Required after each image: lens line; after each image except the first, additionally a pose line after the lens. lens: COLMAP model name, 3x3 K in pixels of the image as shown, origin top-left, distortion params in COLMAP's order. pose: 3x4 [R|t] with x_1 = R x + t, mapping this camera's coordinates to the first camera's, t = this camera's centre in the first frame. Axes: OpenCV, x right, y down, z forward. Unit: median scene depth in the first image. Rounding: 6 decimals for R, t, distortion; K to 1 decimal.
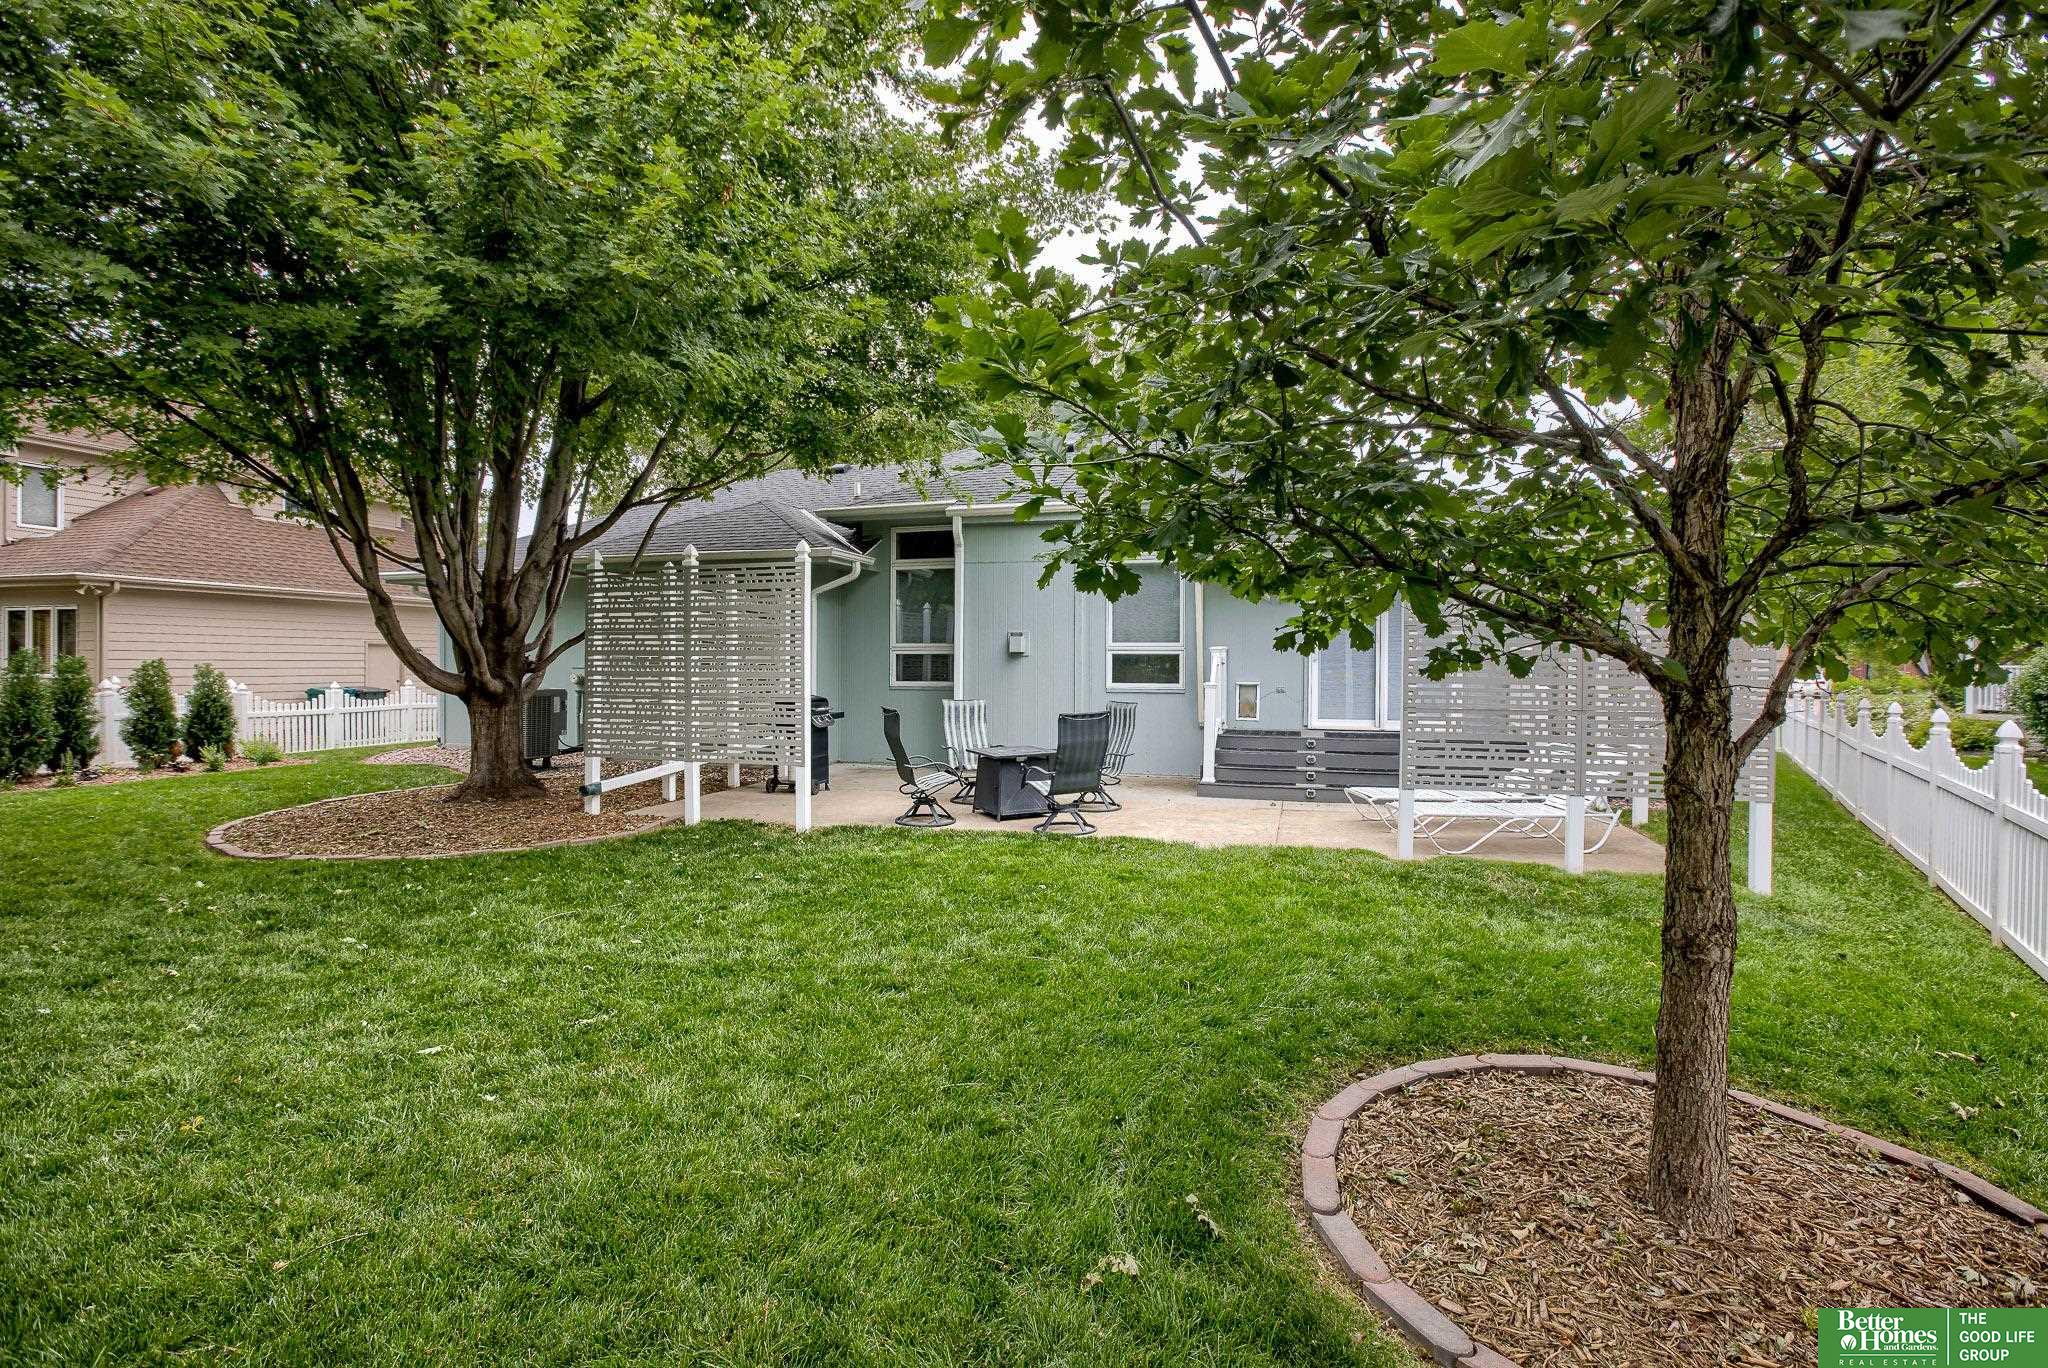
lens RADIAL K [[902.9, 0, 1021.6], [0, 902.9, 671.6], [0, 0, 1]] dist [-0.000139, 0.000422]
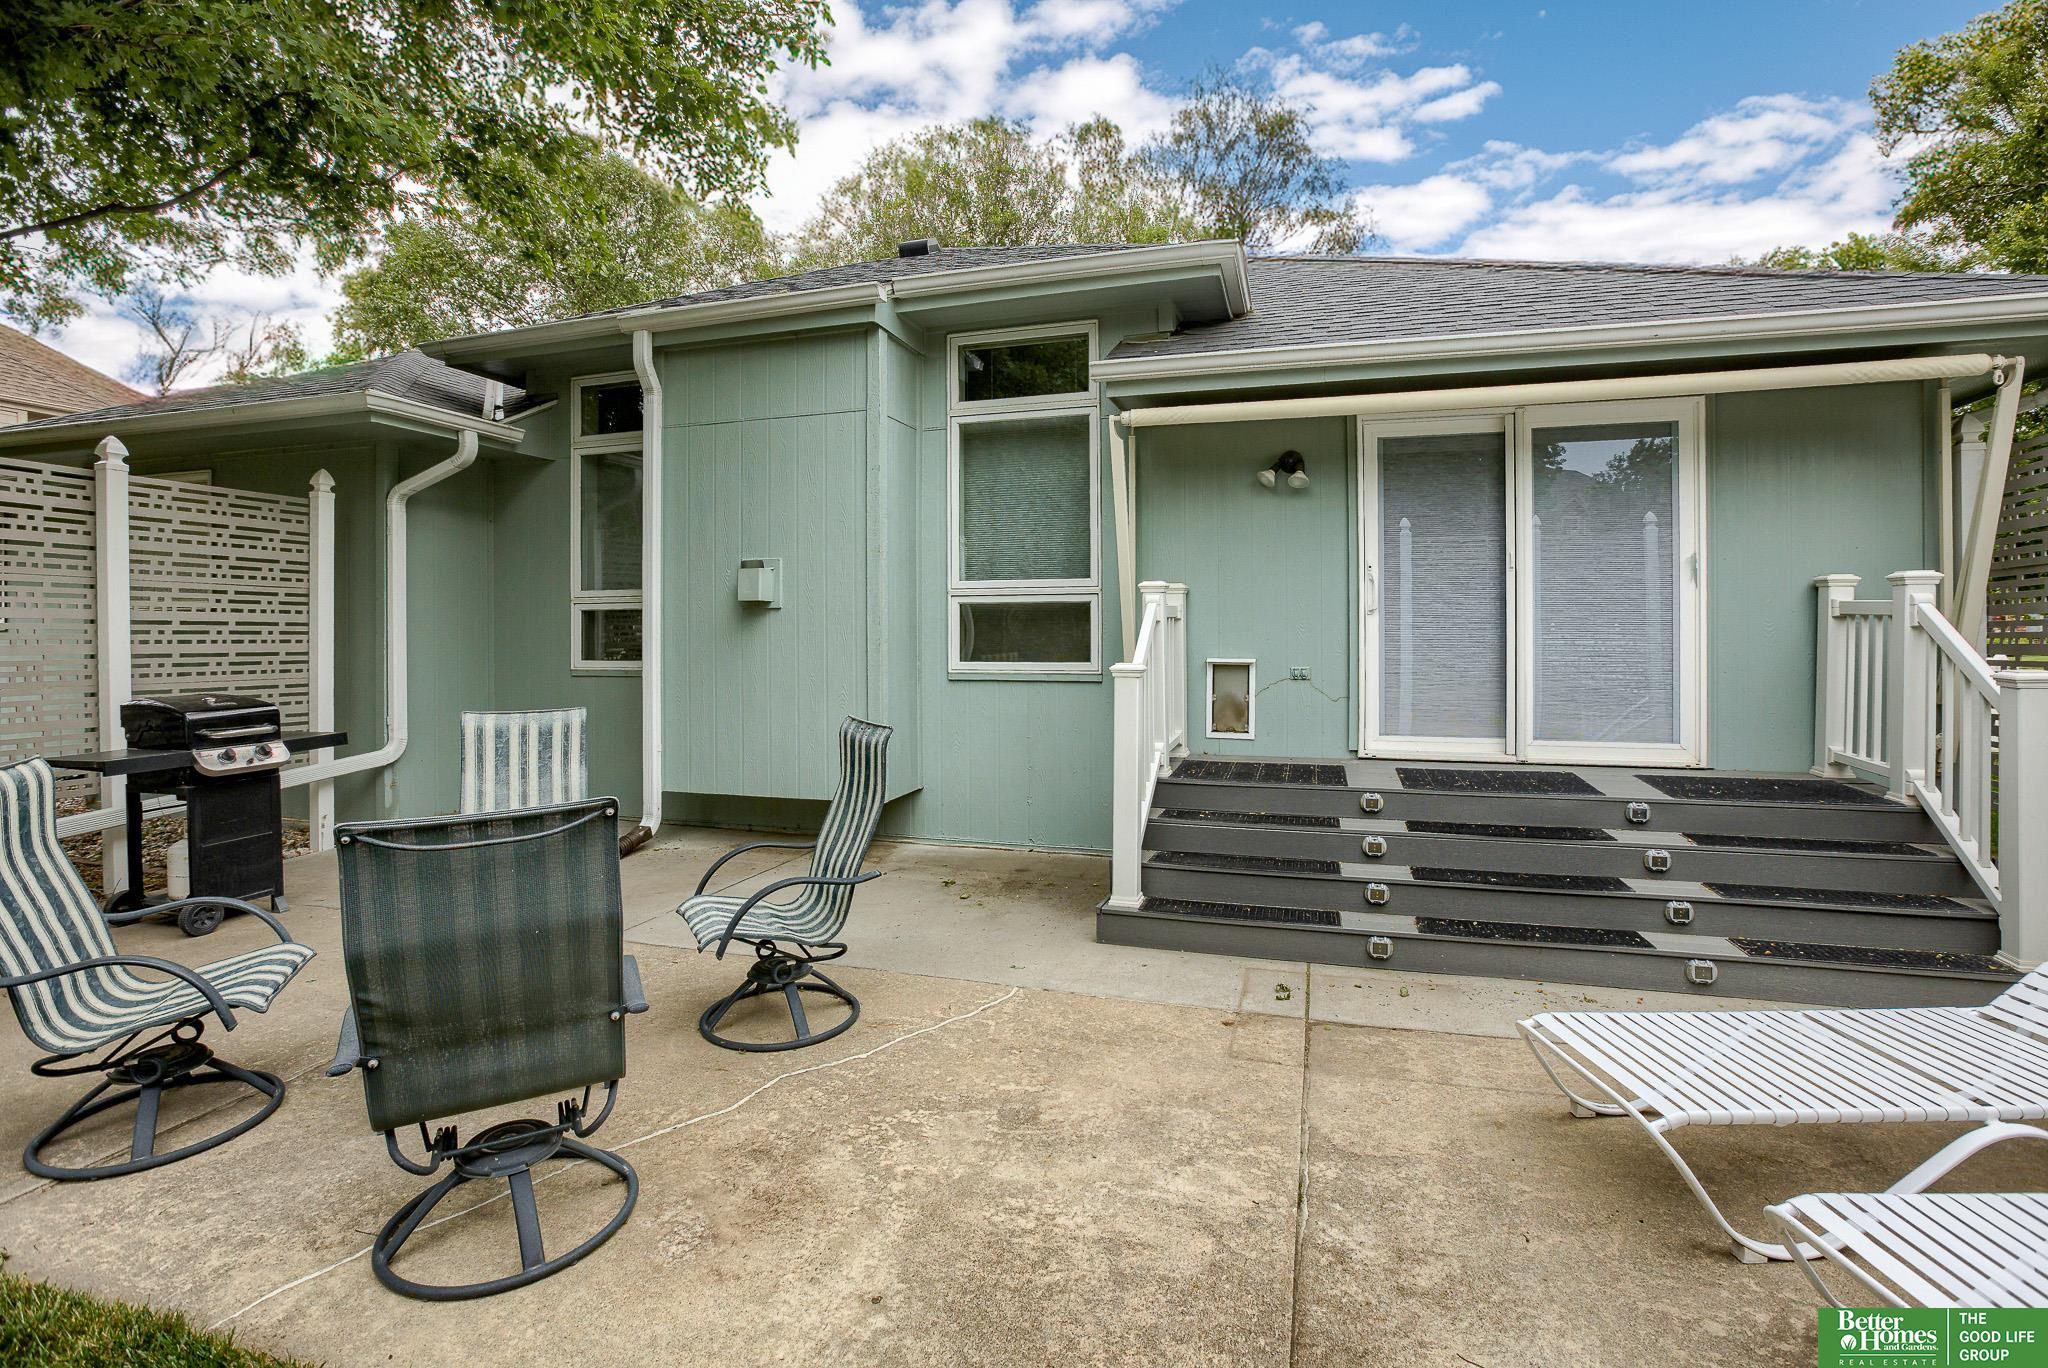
lens RADIAL K [[902.9, 0, 1021.6], [0, 902.9, 671.6], [0, 0, 1]] dist [-0.000139, 0.000422]
pose [[0.999859, -0.010222, -0.013317, 0.150276], [0.010699, 0.999285, 0.036252, 0.000392], [0.012936, -0.036389, 0.999254, 0.535632]]
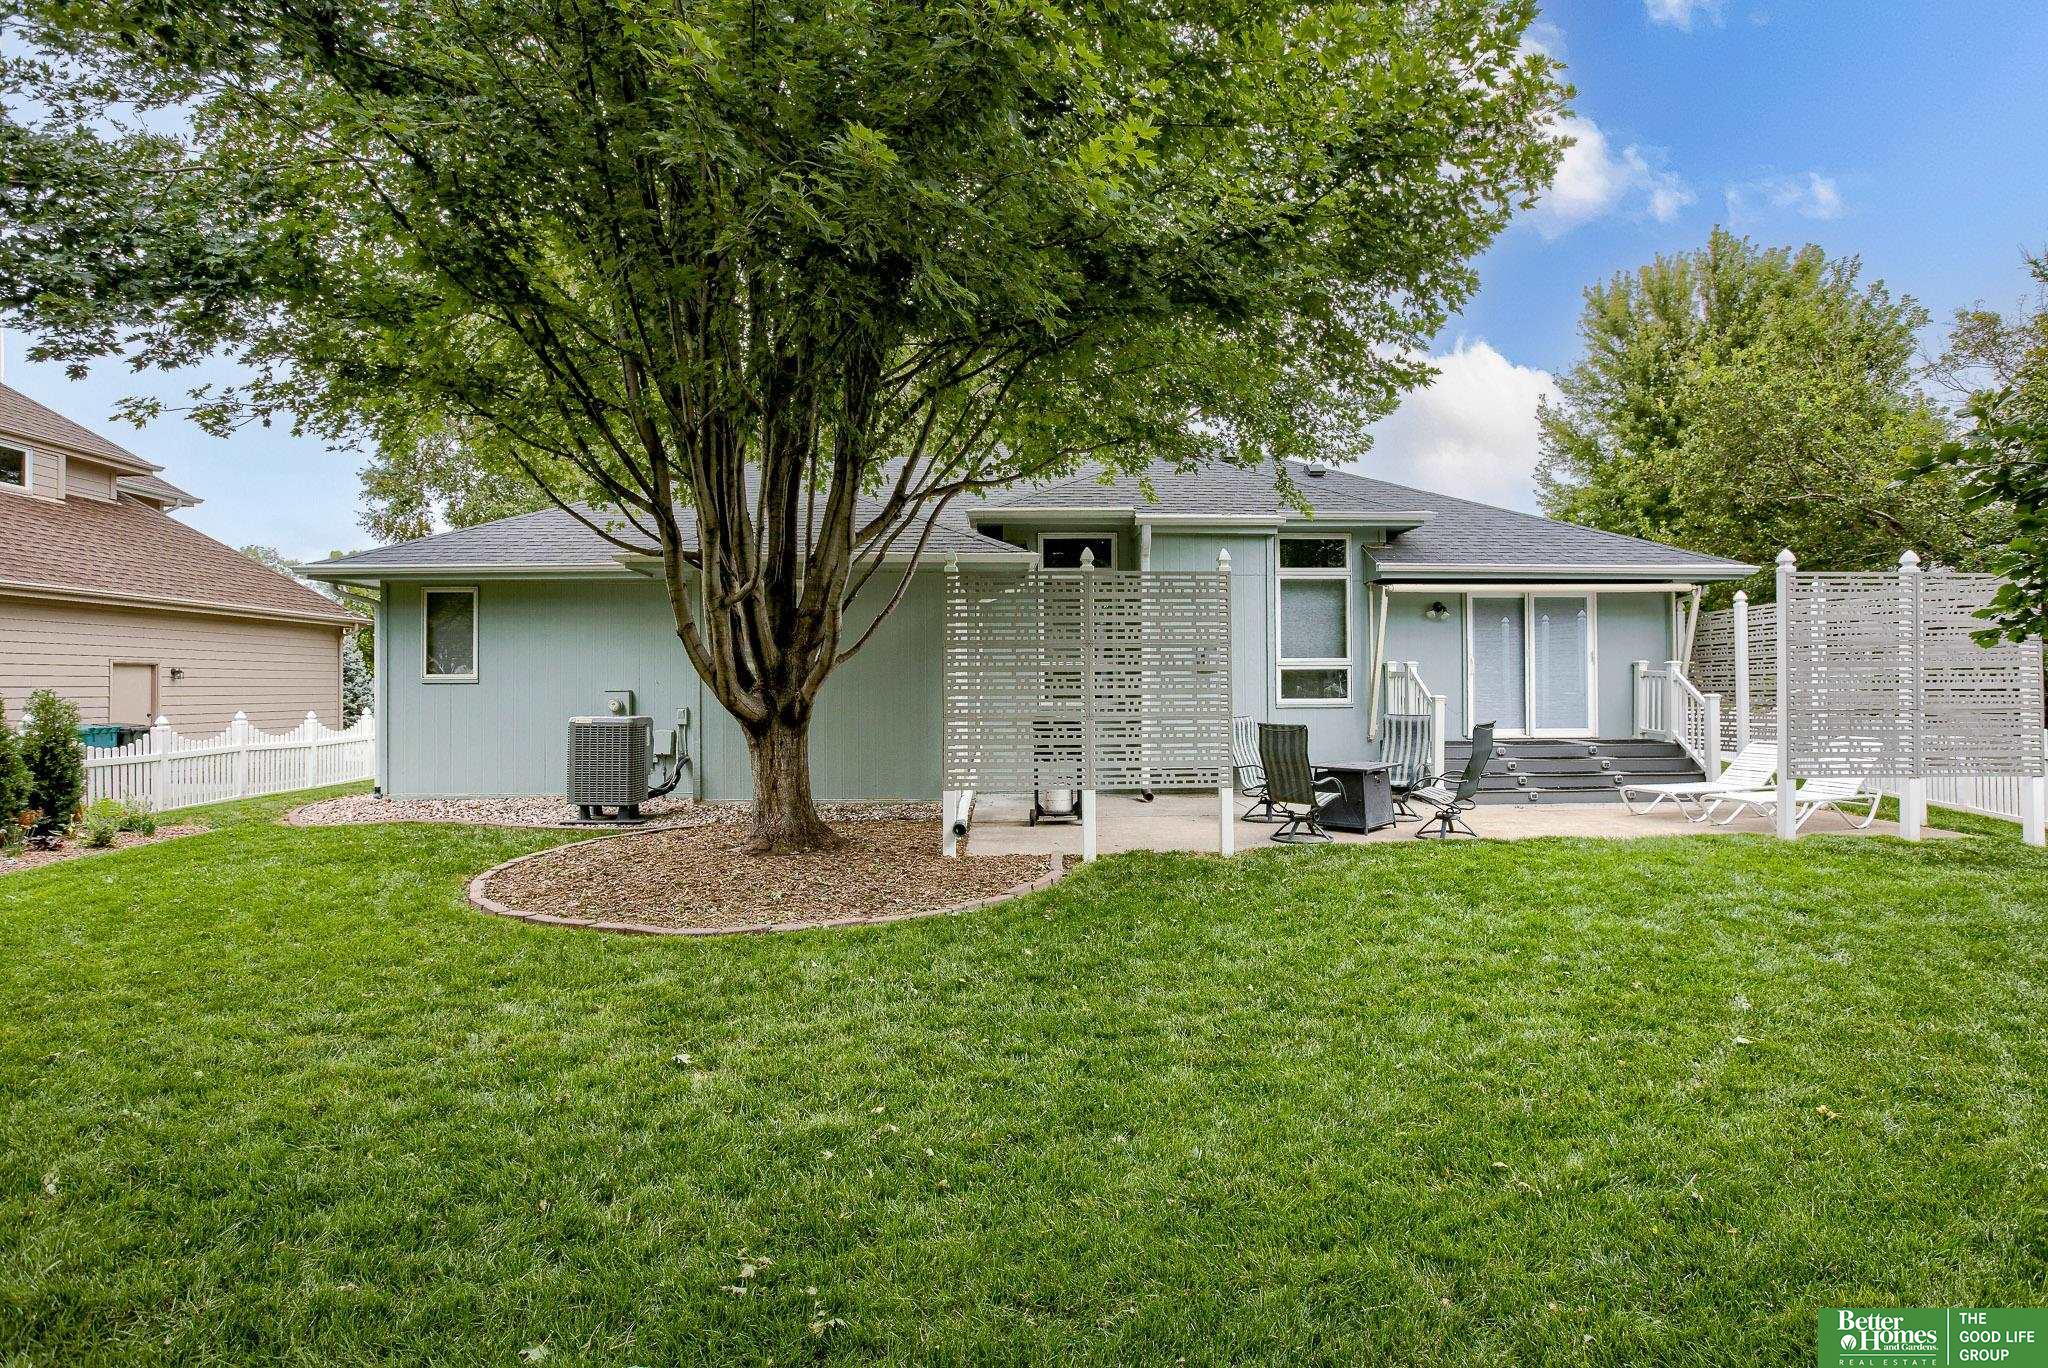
lens RADIAL K [[948.6, 0, 1024.0], [0, 948.6, 684.0], [0, 0, 1]] dist [-0.002557, -0.000144]
pose [[0.956478, -0.009340, 0.291654, -0.510768], [0.013807, 0.999817, -0.013260, 0.007601], [-0.291477, 0.016710, 0.956432, 0.090285]]
